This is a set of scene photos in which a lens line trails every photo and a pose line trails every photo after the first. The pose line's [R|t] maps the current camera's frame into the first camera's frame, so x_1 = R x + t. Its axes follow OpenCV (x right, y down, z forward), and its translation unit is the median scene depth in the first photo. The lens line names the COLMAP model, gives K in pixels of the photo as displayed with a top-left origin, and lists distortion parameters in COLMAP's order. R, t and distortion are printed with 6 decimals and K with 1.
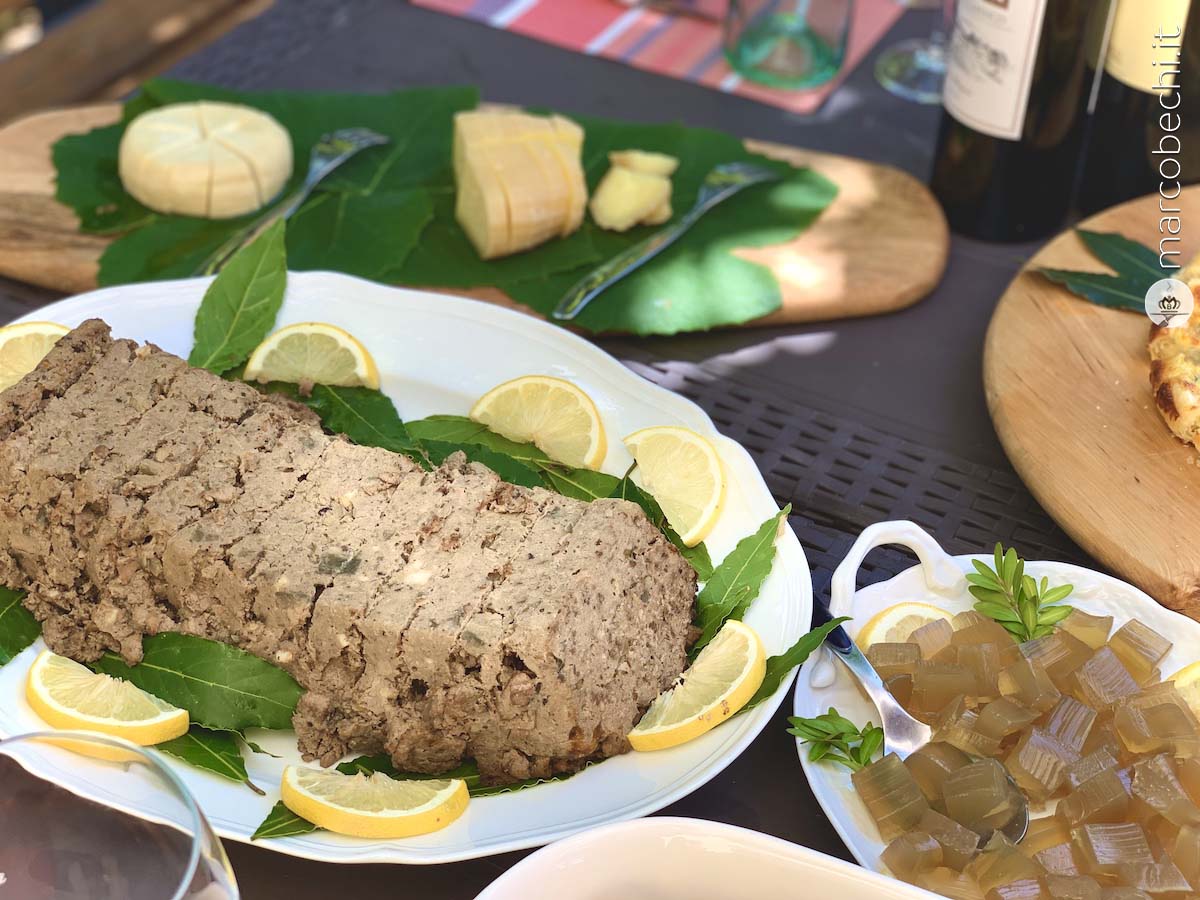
lens RADIAL K [[1835.9, 0, 600.0], [0, 1835.9, 450.0], [0, 0, 1]] dist [-0.233400, 1.882434]
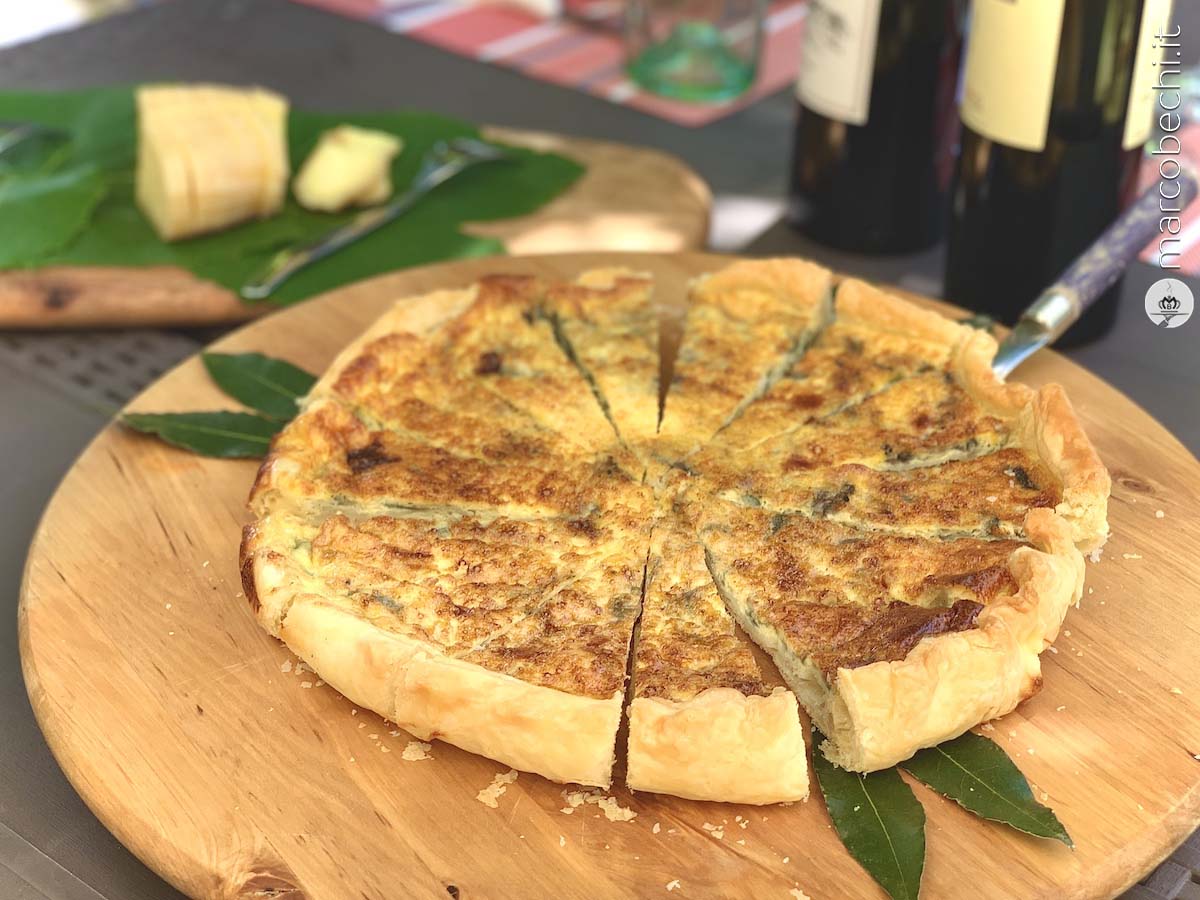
lens RADIAL K [[1882.9, 0, 600.0], [0, 1882.9, 450.0], [0, 0, 1]] dist [0.023788, 0.031097]
pose [[0.970559, -0.130565, 0.202406, 0.317771], [0.150363, 0.984912, -0.085673, 0.003937], [-0.188166, 0.113585, 0.975547, 0.306277]]
